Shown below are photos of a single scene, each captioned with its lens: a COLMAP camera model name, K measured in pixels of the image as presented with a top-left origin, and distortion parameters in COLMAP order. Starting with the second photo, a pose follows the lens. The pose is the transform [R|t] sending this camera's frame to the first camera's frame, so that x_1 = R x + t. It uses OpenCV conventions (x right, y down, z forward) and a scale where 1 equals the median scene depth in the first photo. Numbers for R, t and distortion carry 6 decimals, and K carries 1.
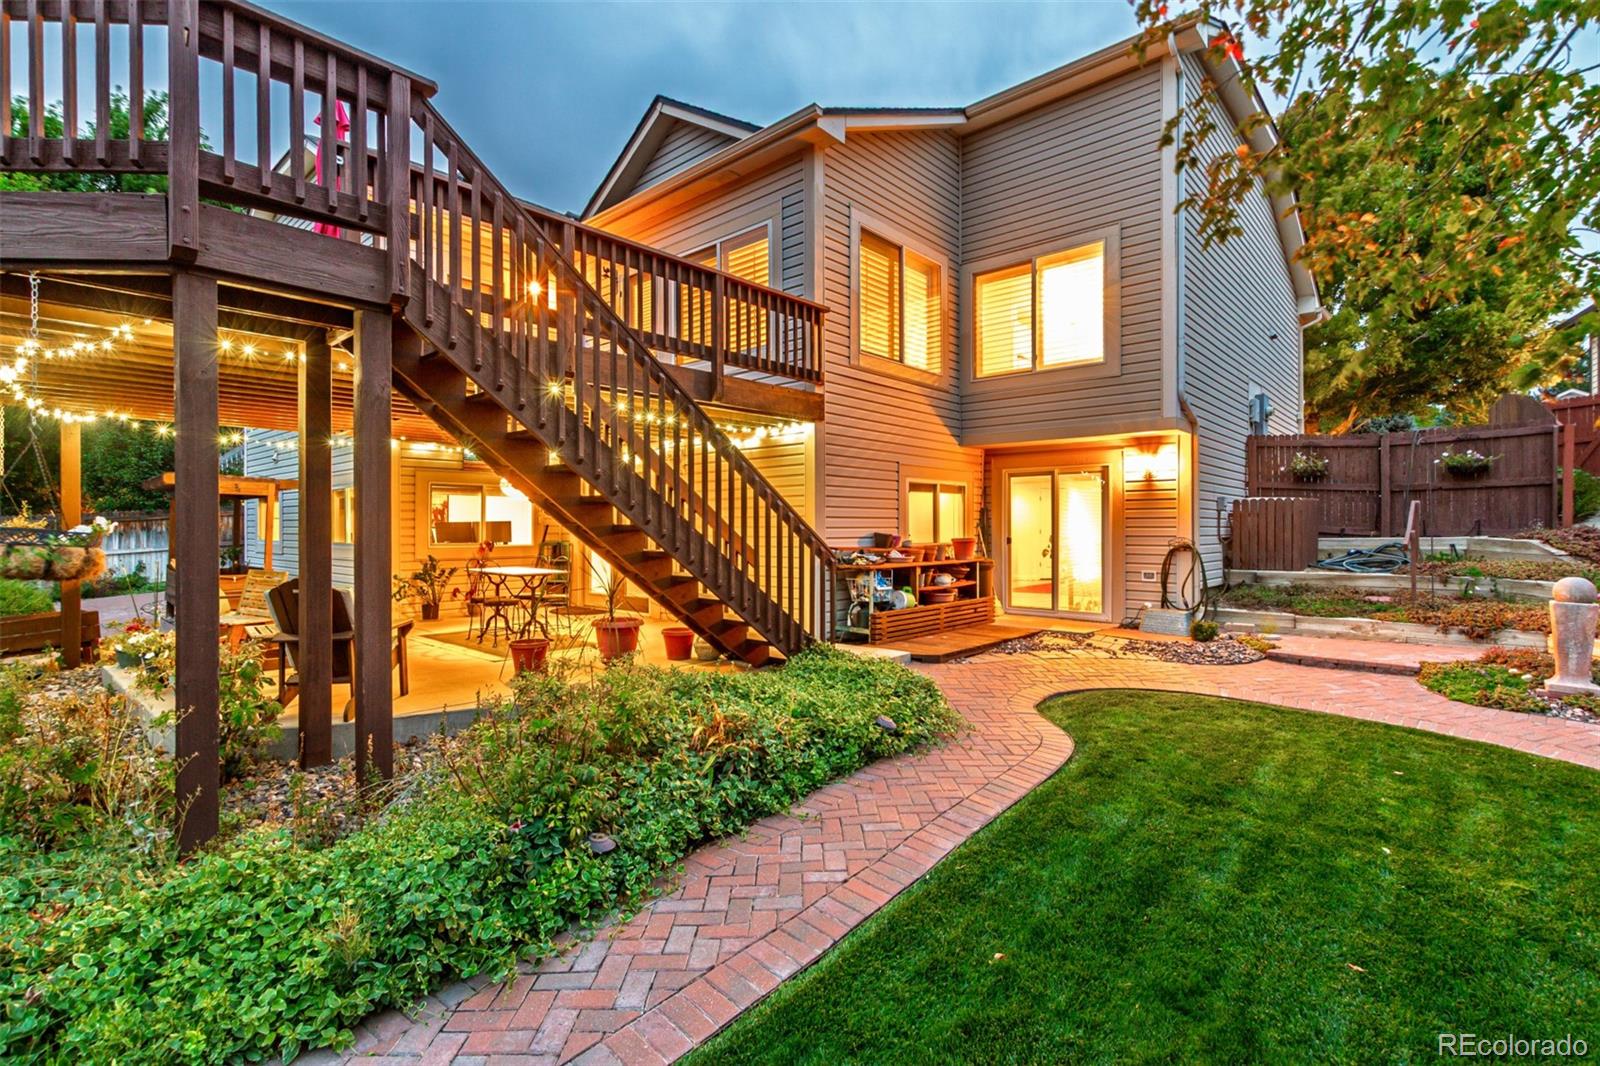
lens RADIAL K [[745.8, 0, 797.9], [0, 745.8, 530.1], [0, 0, 1]] dist [0.003118, -0.000424]
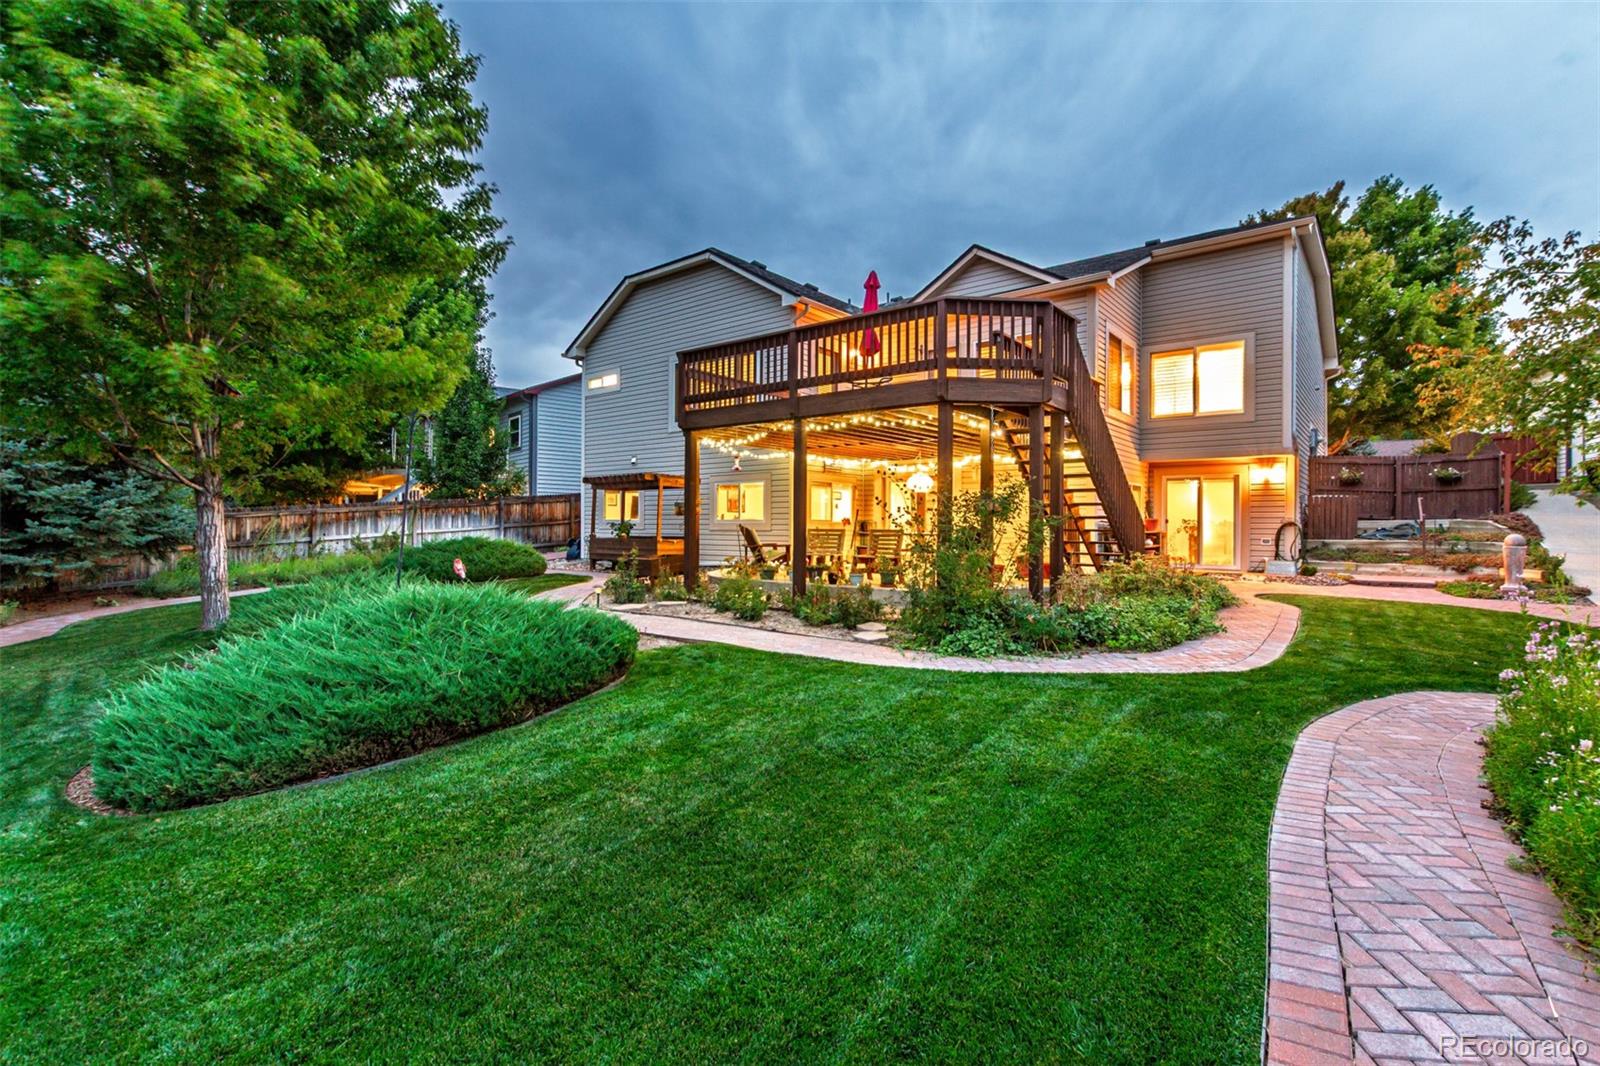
lens RADIAL K [[720.1, 0, 800.0], [0, 720.1, 533.0], [0, 0, 1]] dist [-0.001559, -0.001067]
pose [[0.999237, 0.007050, 0.038403, -0.626046], [-0.007320, 0.999949, 0.006890, 0.038893], [-0.038352, -0.007166, 0.999239, -0.559876]]
